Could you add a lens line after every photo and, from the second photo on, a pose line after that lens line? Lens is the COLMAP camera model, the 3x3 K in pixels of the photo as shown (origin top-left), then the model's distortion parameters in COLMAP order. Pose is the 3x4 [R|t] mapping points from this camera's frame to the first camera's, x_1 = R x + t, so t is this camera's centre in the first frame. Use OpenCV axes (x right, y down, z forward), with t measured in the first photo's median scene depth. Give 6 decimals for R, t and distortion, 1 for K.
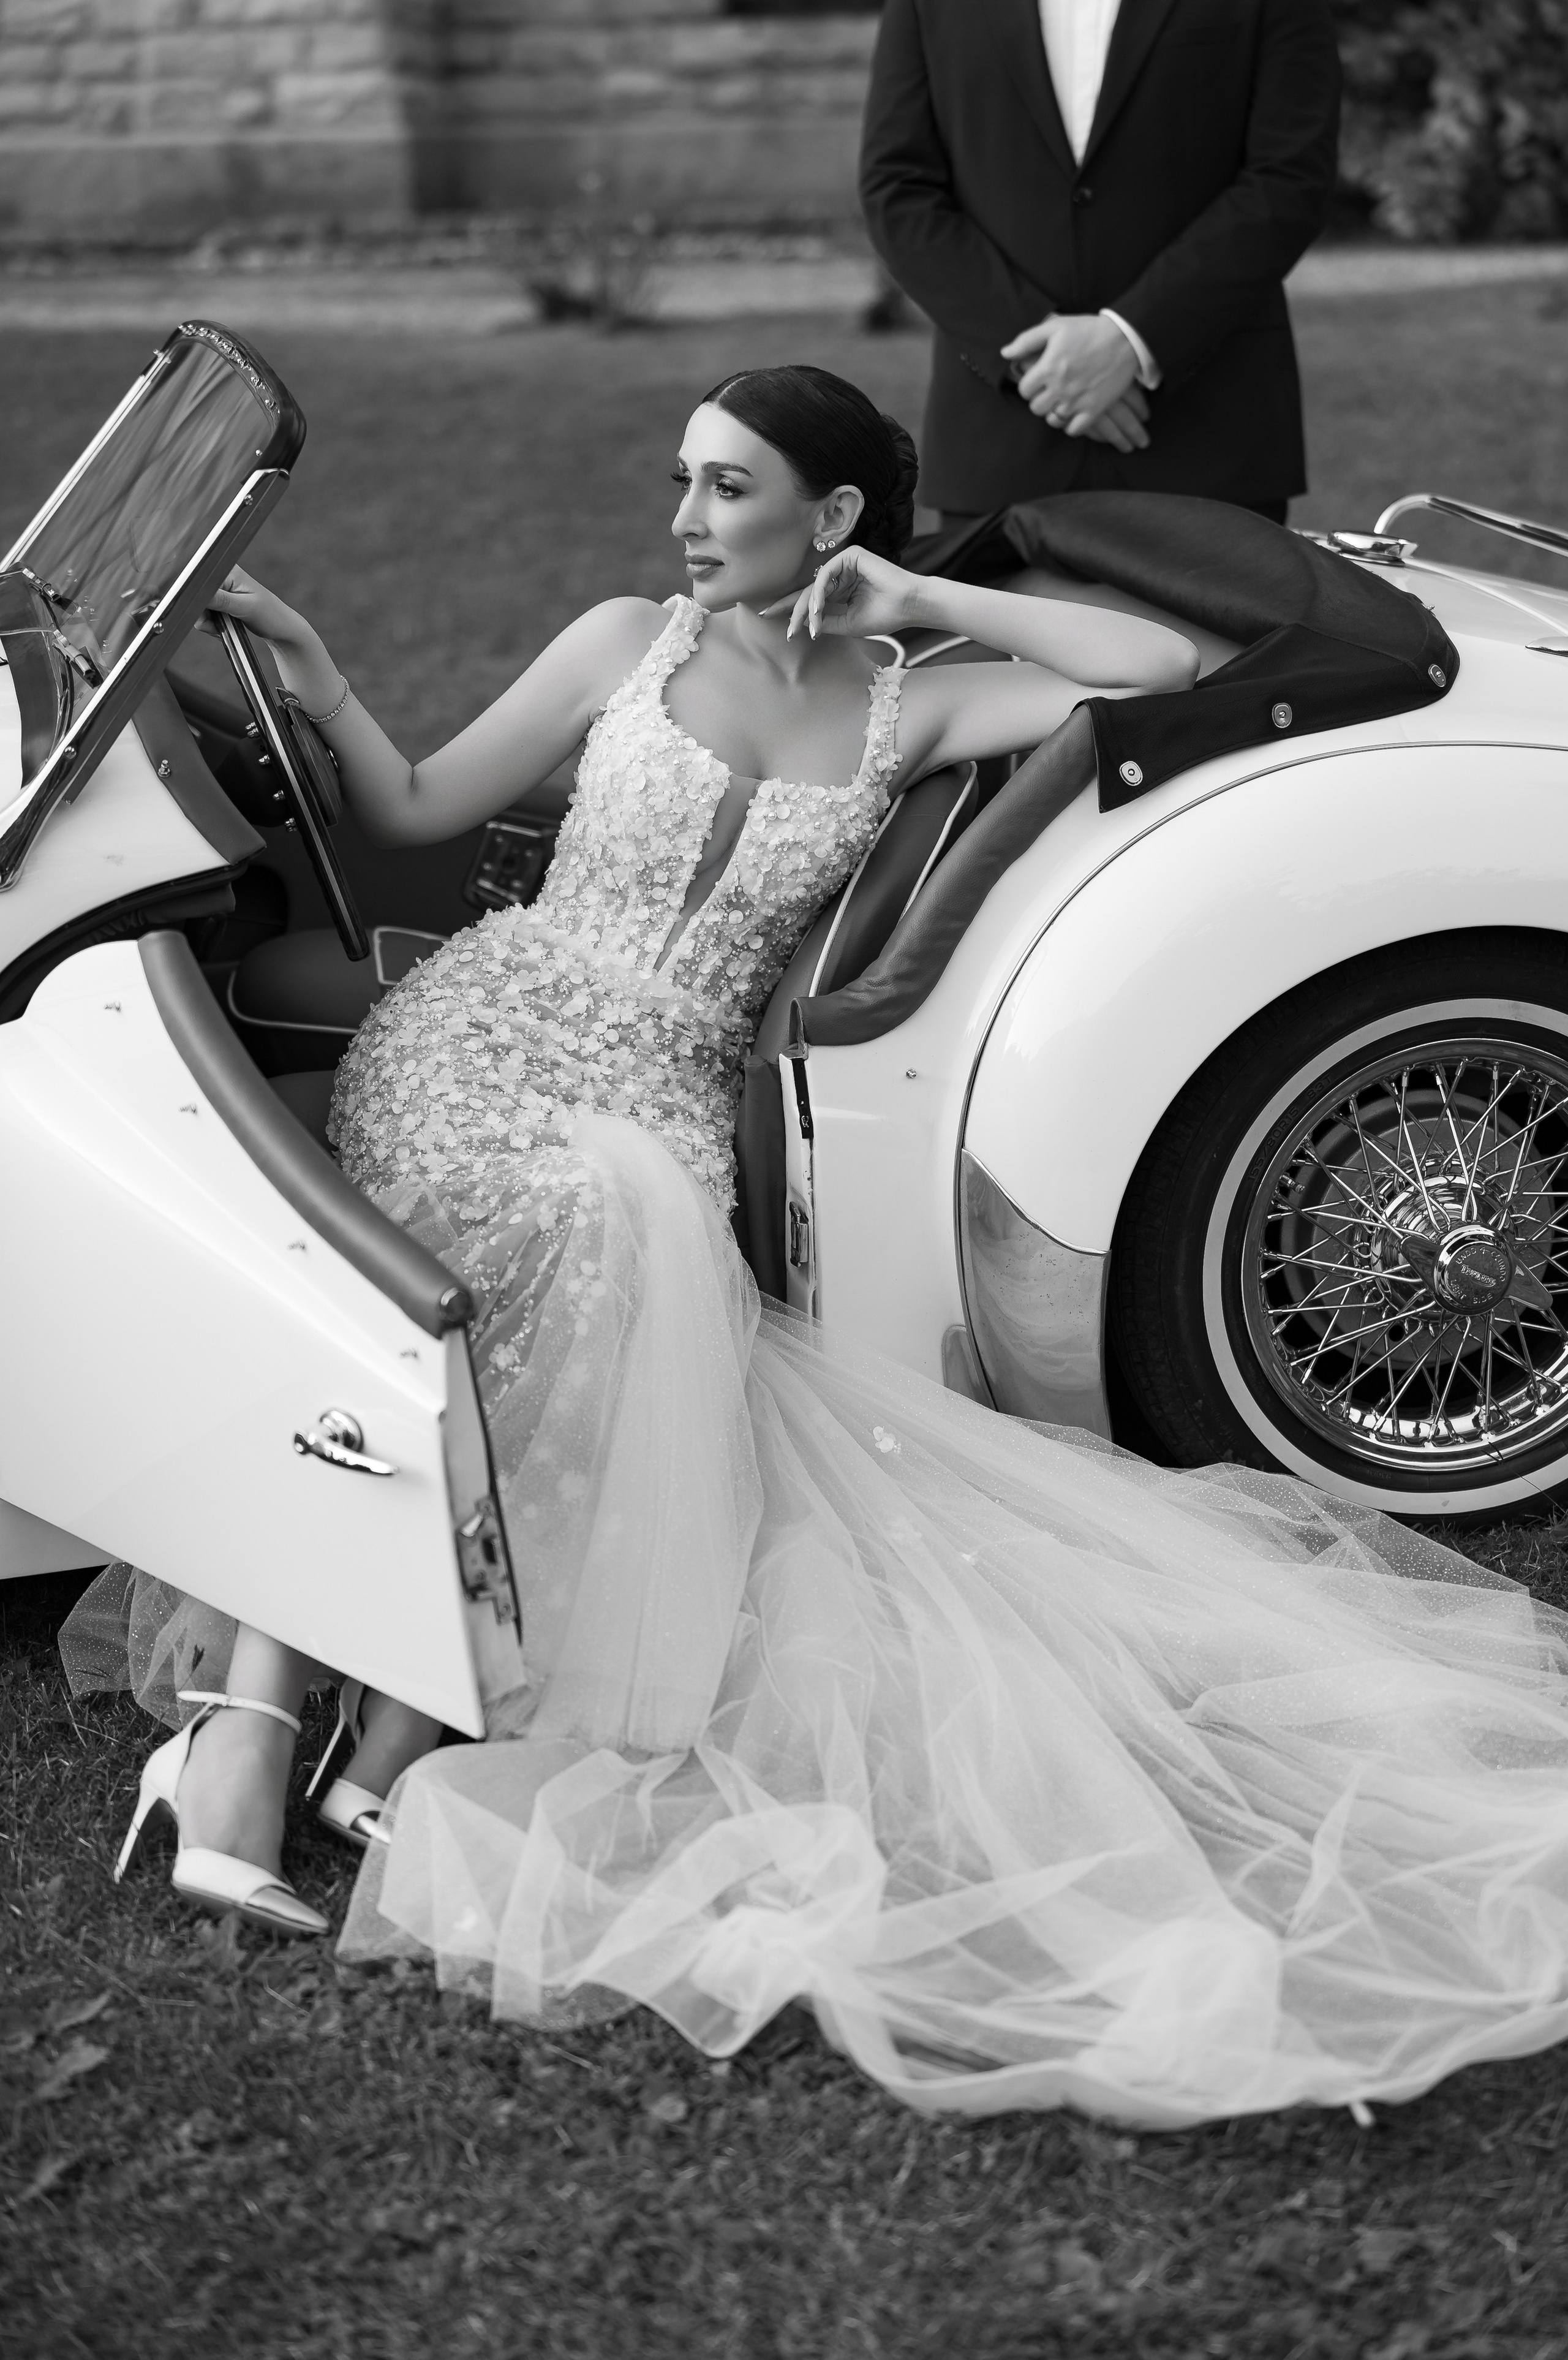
lens RADIAL K [[4555.9, 0, 818.3], [0, 4555.9, 1178.0], [0, 0, 1]] dist [0.029070, -0.062026]
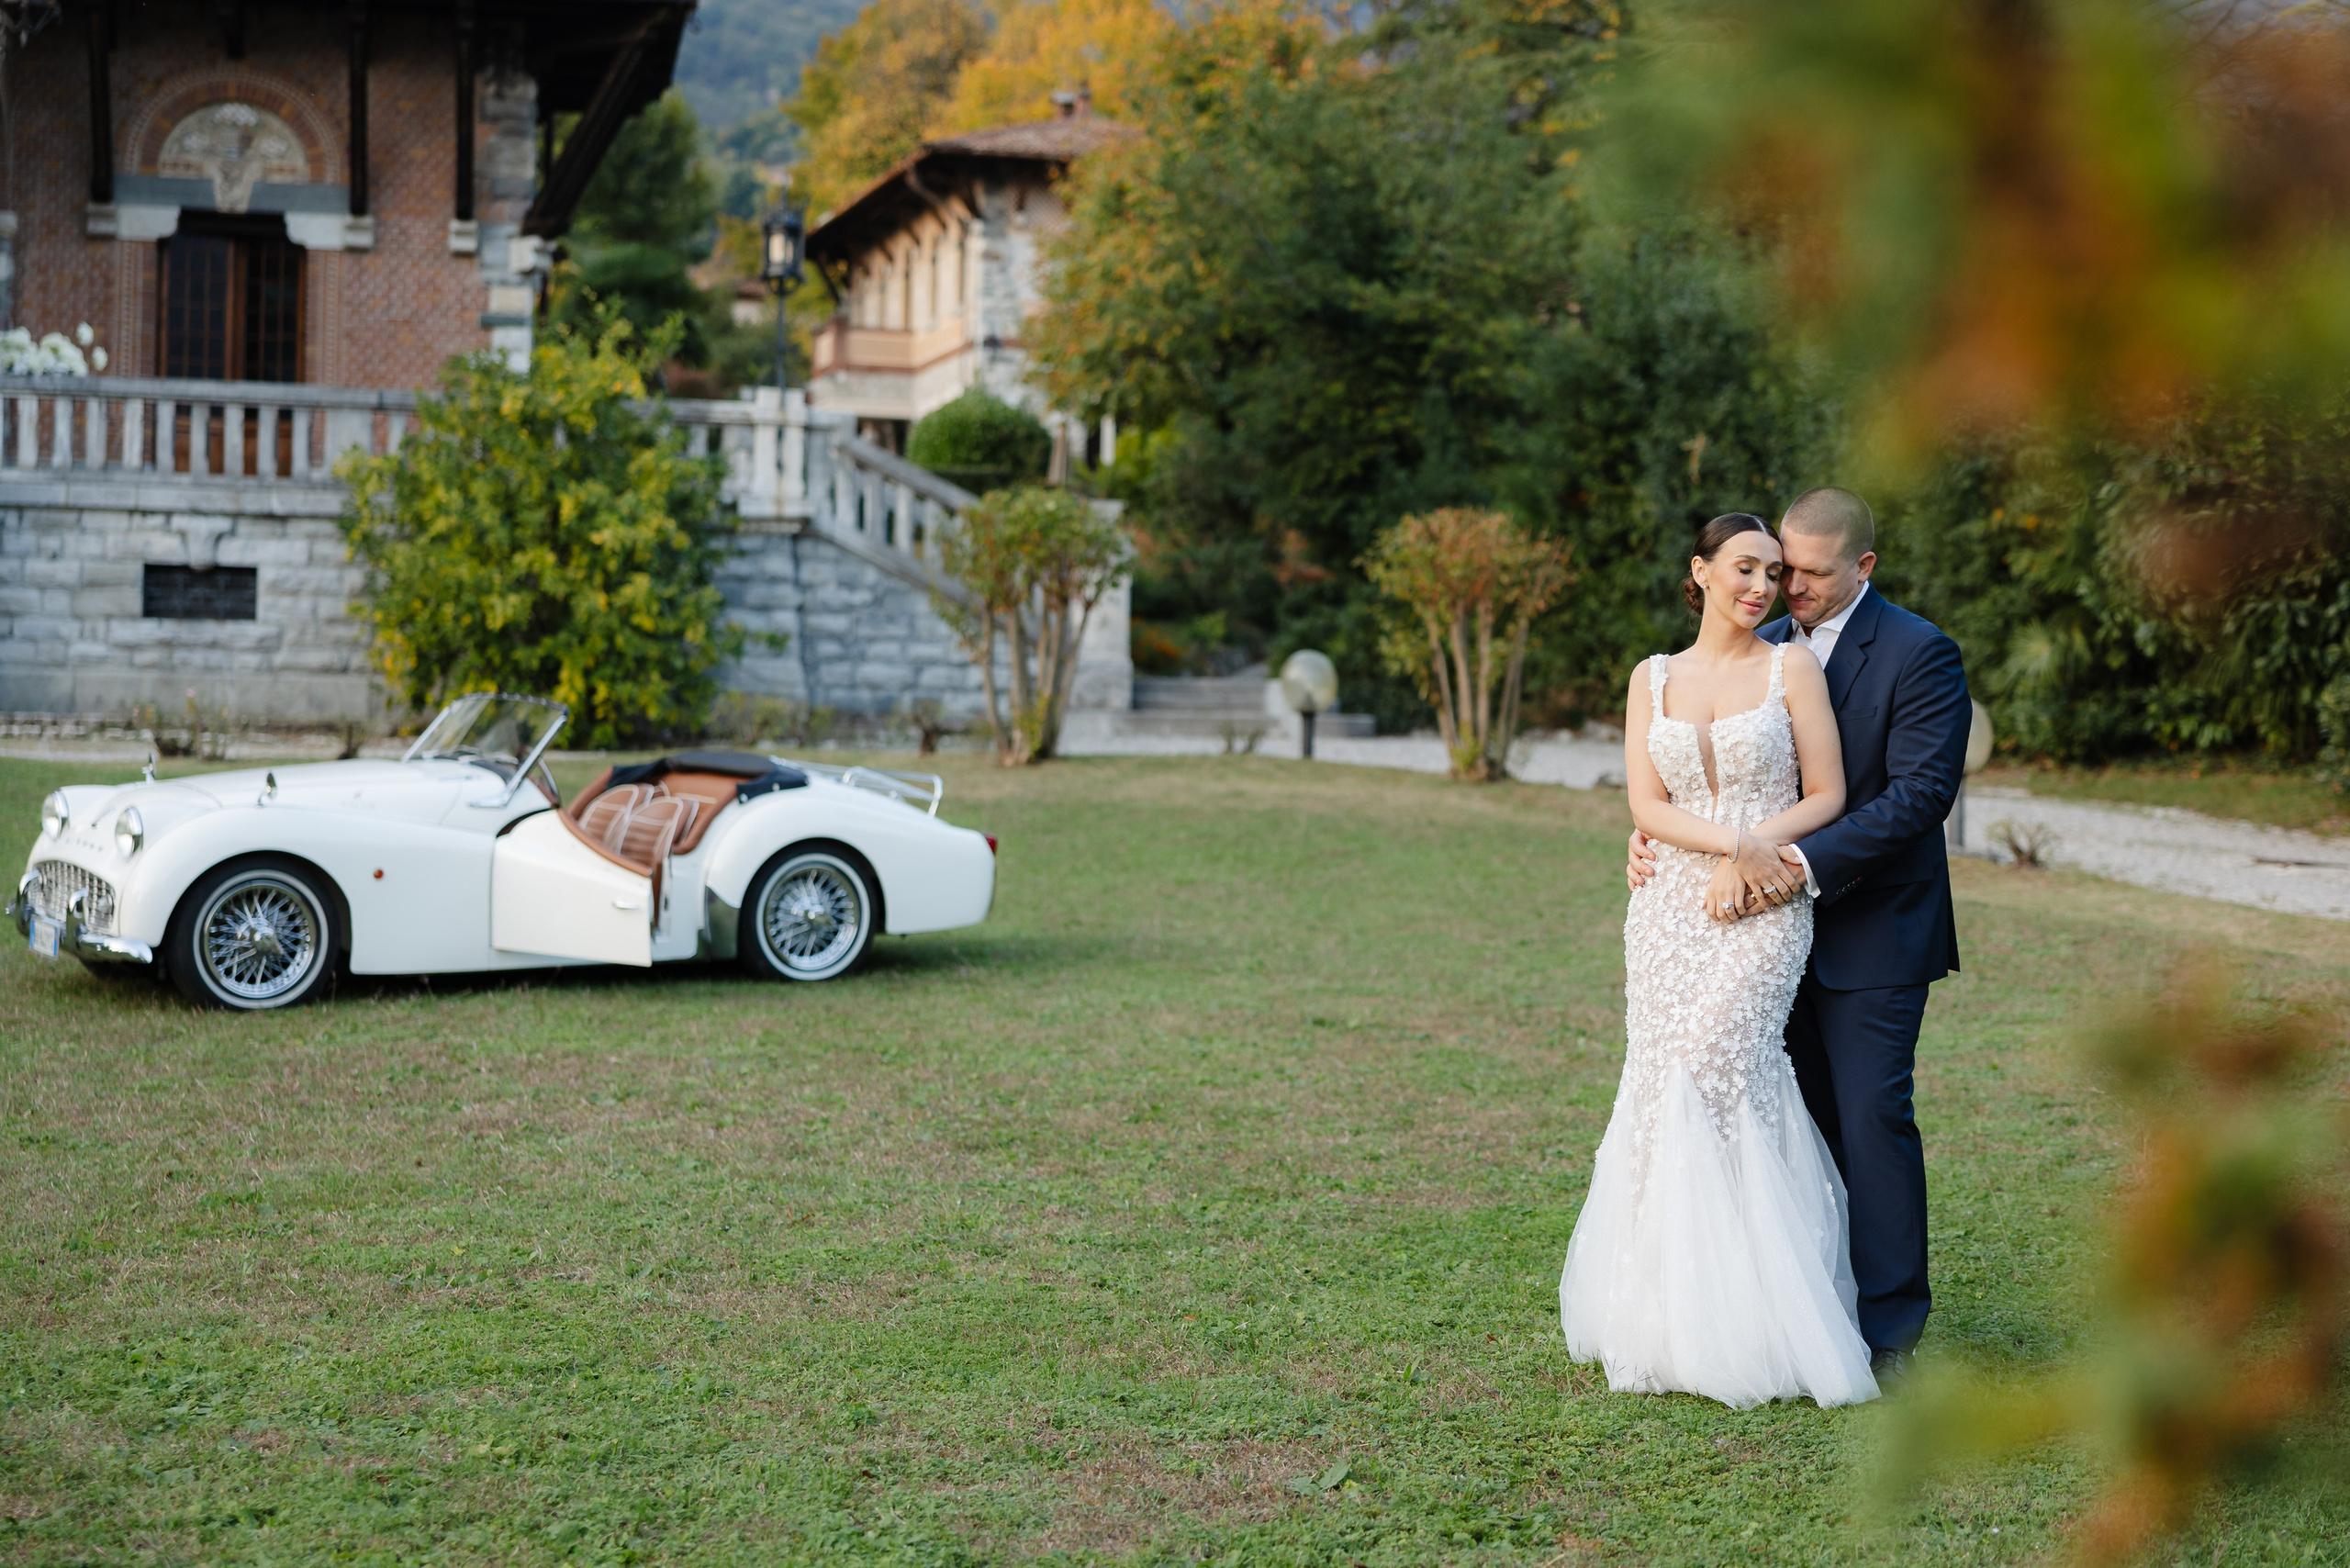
lens RADIAL K [[3450.6, 0, 1180.2], [0, 3450.6, 720.5], [0, 0, 1]] dist [0.037246, 0.034659]
pose [[0.930578, 0.052583, 0.362297, -0.742449], [0.031450, 0.974490, -0.222217, 0.583916], [-0.364740, 0.218184, 0.905185, -2.164261]]
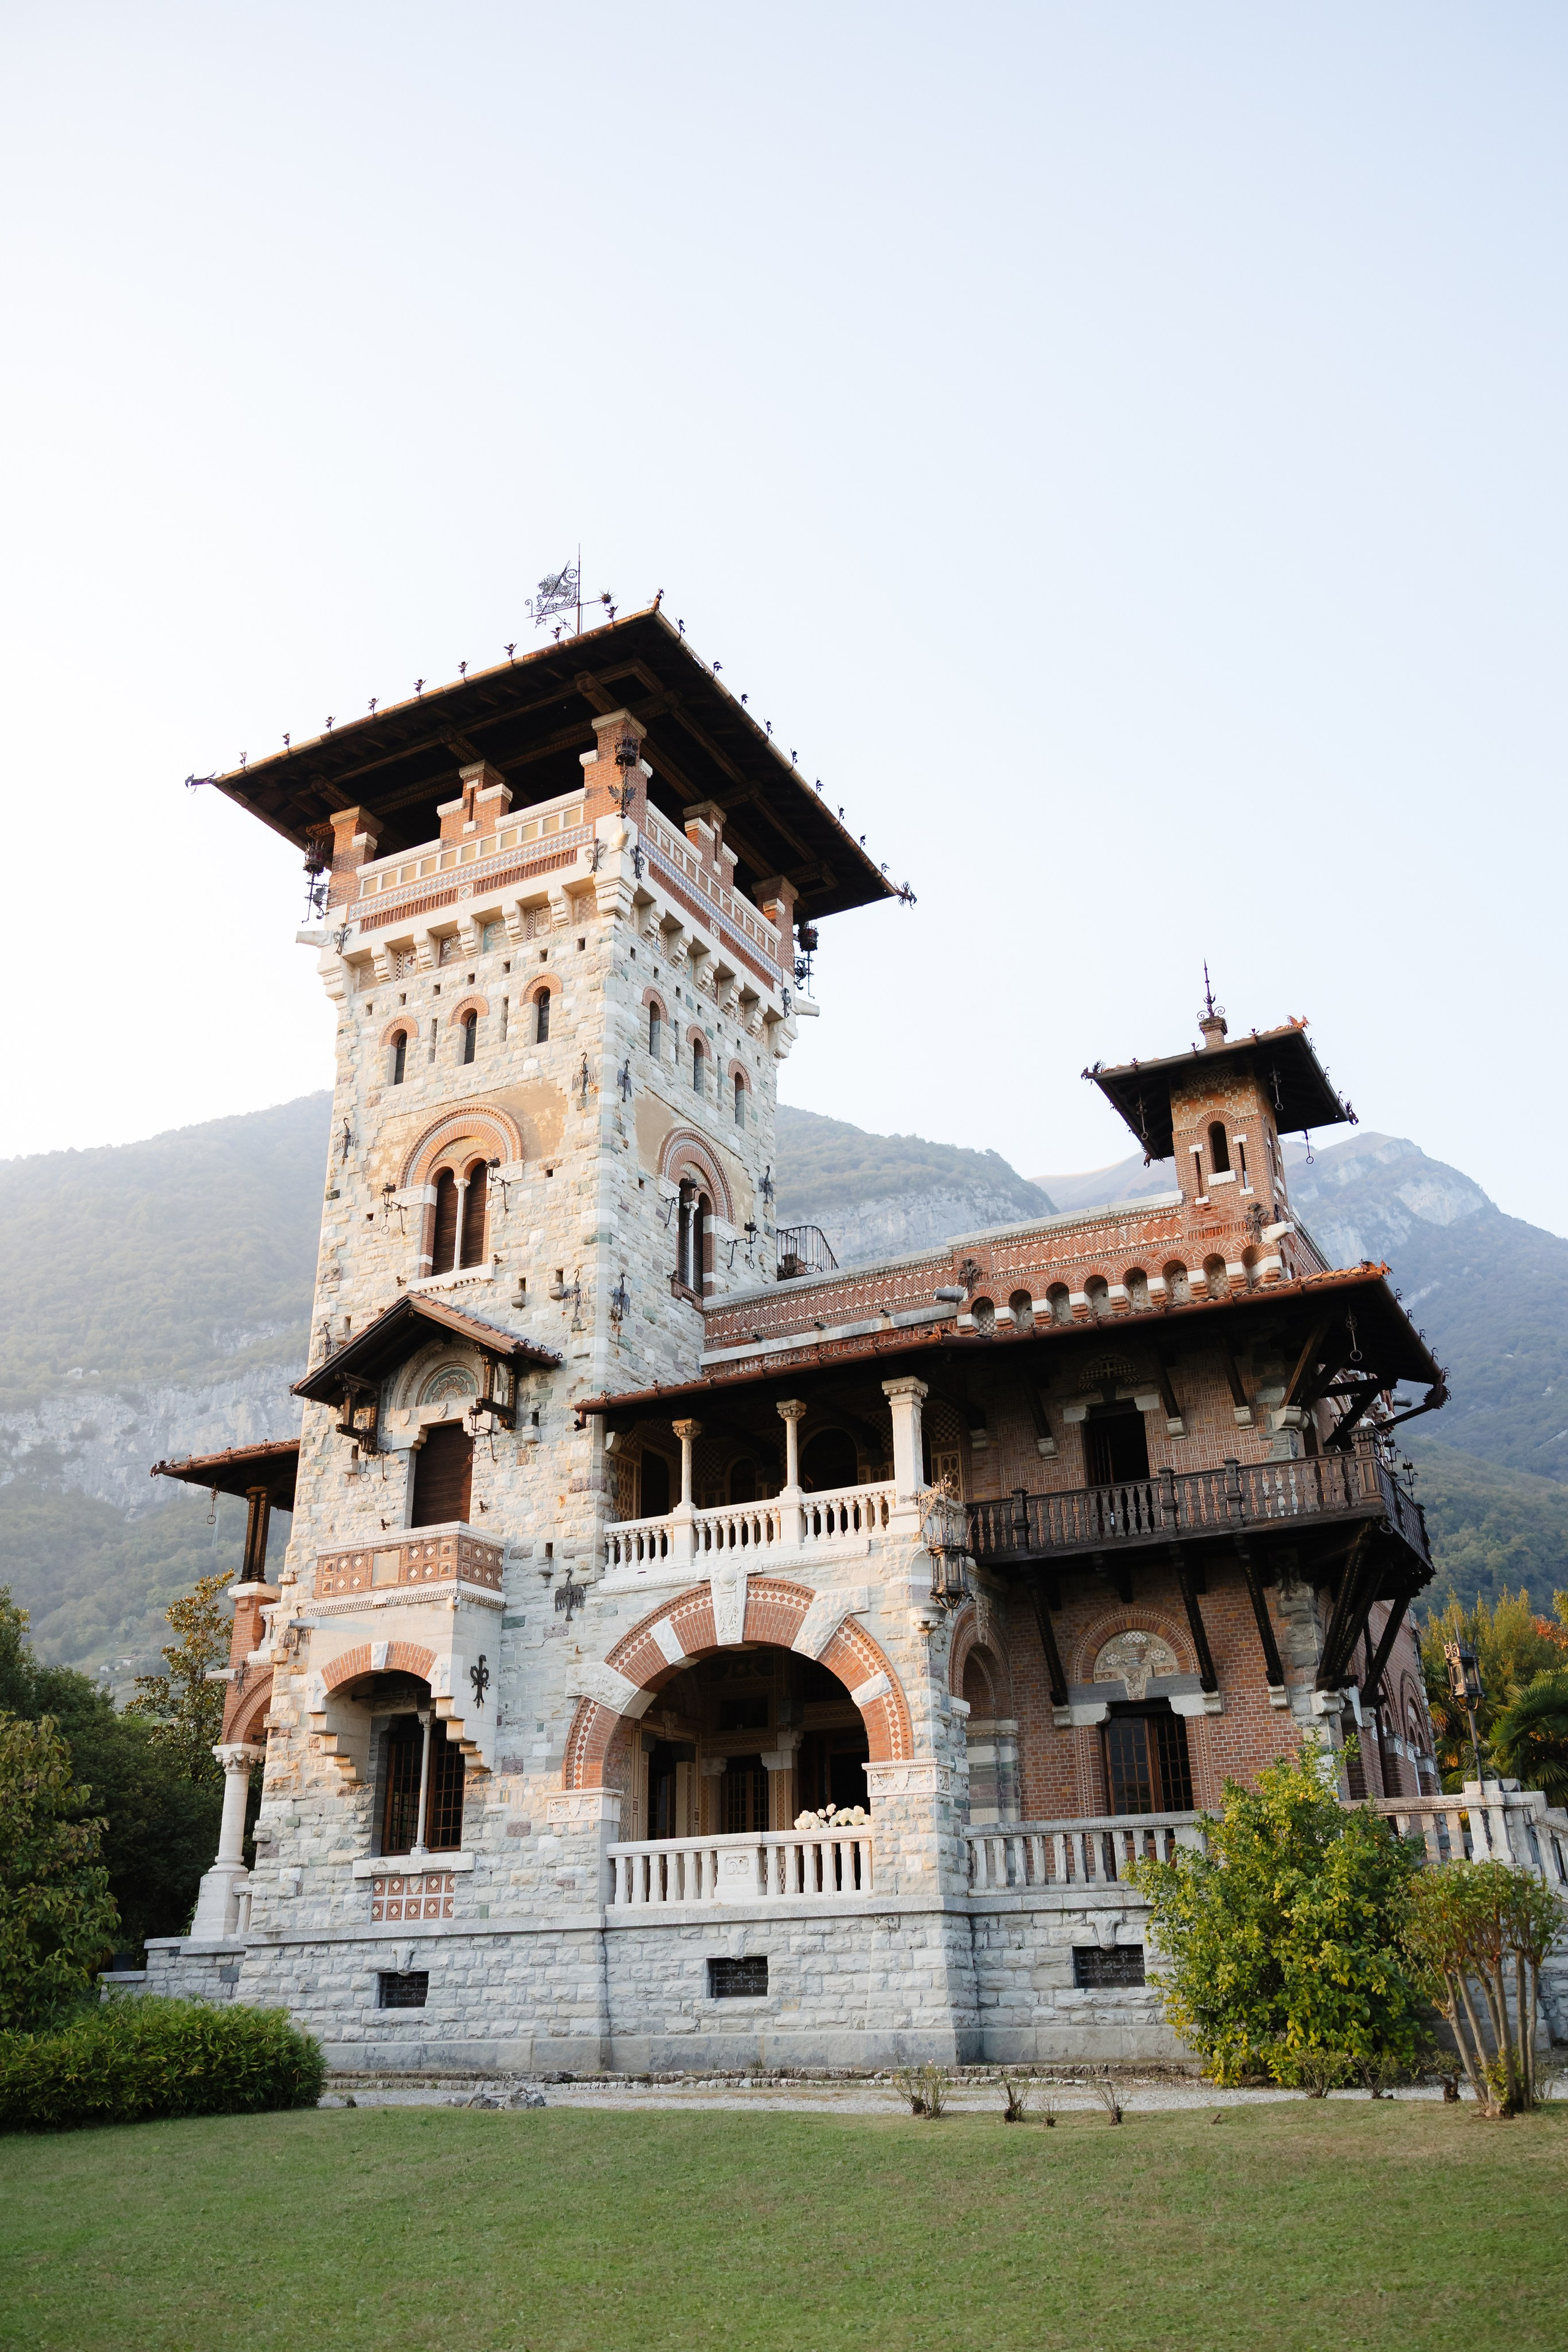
lens RADIAL K [[1851.2, 0, 793.5], [0, 1851.2, 1173.4], [0, 0, 1]] dist [0.005589, 0.010162]
pose [[0.957327, -0.108990, -0.267670, 0.910940], [-0.073196, 0.804535, -0.589377, 0.121397], [0.279586, 0.583819, 0.762225, -1.005159]]
